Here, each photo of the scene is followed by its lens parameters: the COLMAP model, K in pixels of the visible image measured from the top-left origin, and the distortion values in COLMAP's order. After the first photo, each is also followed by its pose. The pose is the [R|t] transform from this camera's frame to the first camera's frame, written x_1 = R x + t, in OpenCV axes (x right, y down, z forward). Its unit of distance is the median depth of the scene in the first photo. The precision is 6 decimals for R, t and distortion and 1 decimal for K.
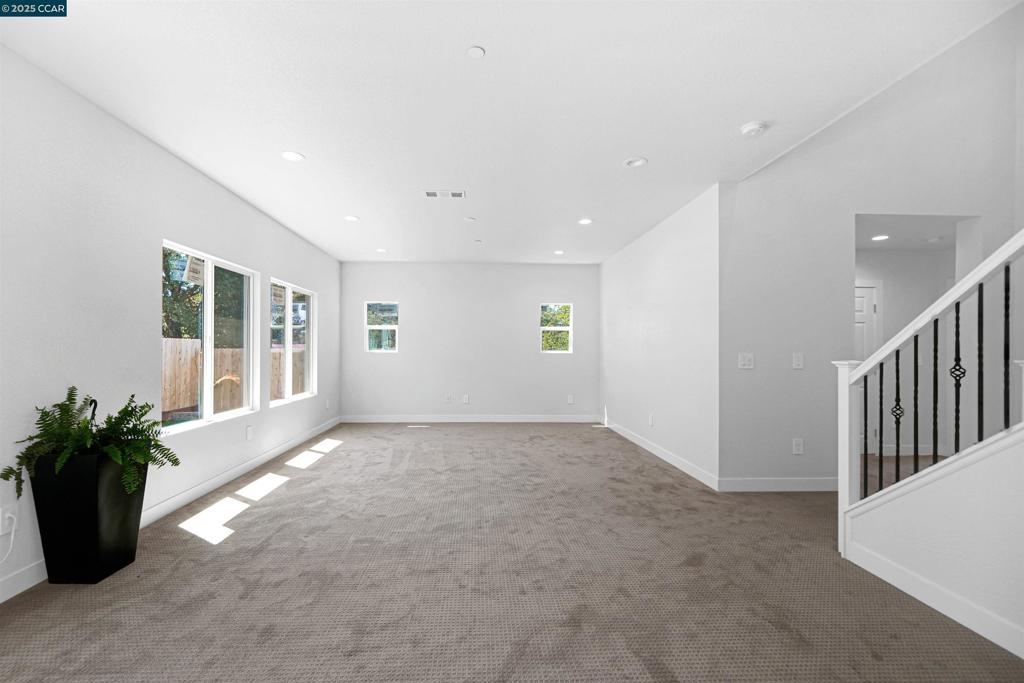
lens RADIAL K [[445.3, 0, 497.9], [0, 445.3, 350.3], [0, 0, 1]] dist [-0.005878, 0.001165]
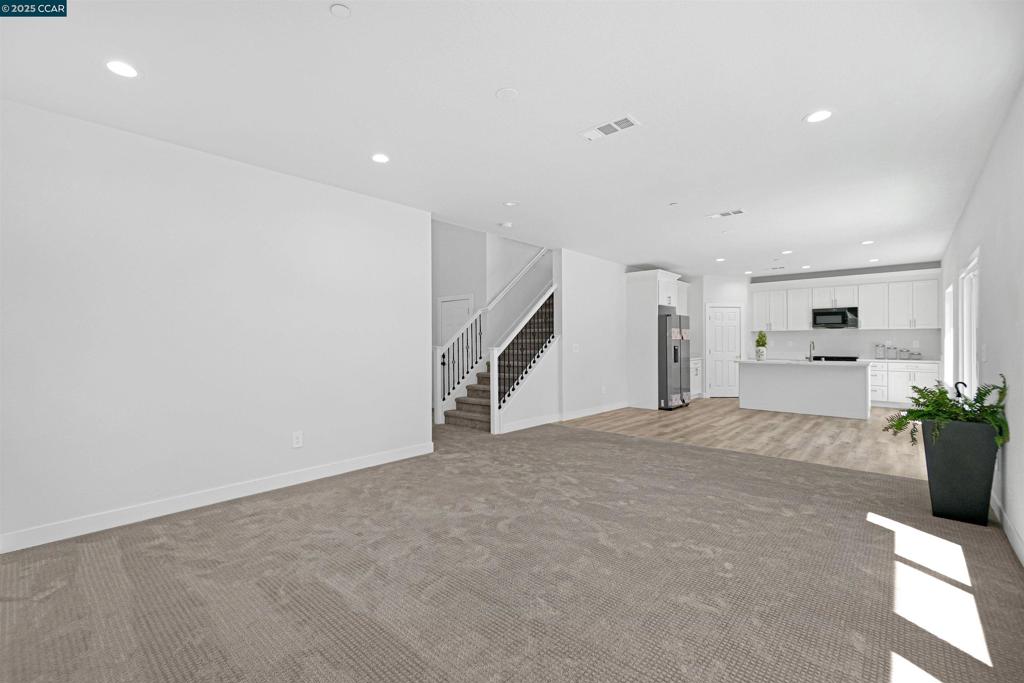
lens RADIAL K [[447.3, 0, 489.9], [0, 447.3, 340.0], [0, 0, 1]] dist [-0.004591, 0.002707]
pose [[-0.704121, 0.003722, 0.710071, -0.464429], [0.001630, 0.999992, -0.003626, -0.003446], [-0.710079, -0.001396, -0.704121, 1.525290]]
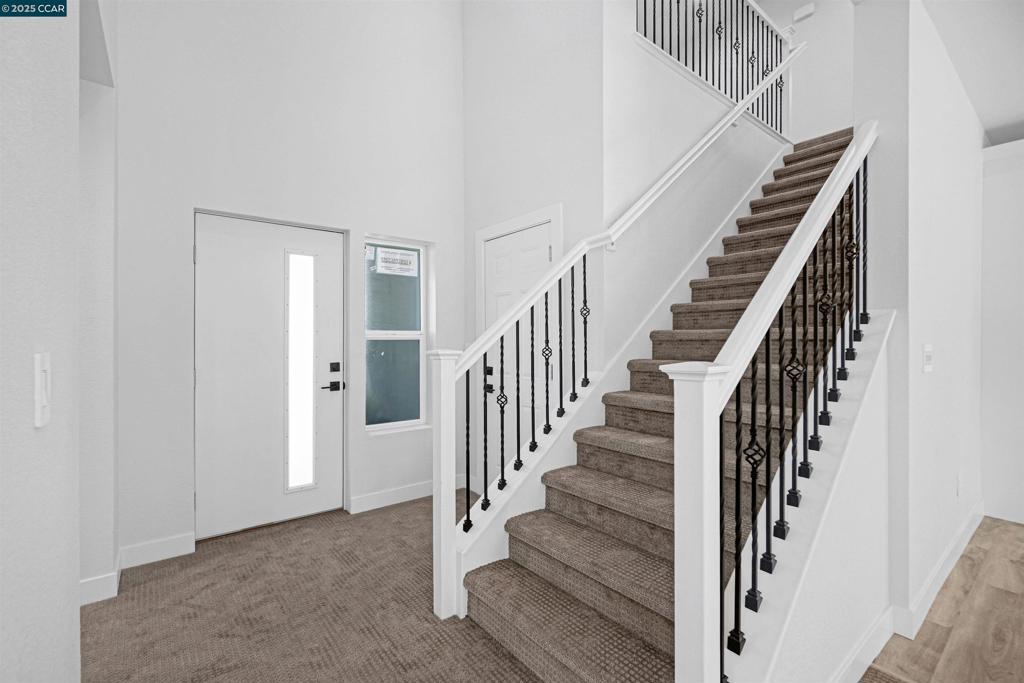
lens RADIAL K [[447.3, 0, 487.2], [0, 447.3, 342.0], [0, 0, 1]] dist [-0.004591, 0.002707]
pose [[-0.567077, -0.007106, 0.823634, 0.321518], [-0.000394, 0.999965, 0.008356, 0.001283], [-0.823664, 0.004414, -0.567060, 0.823613]]
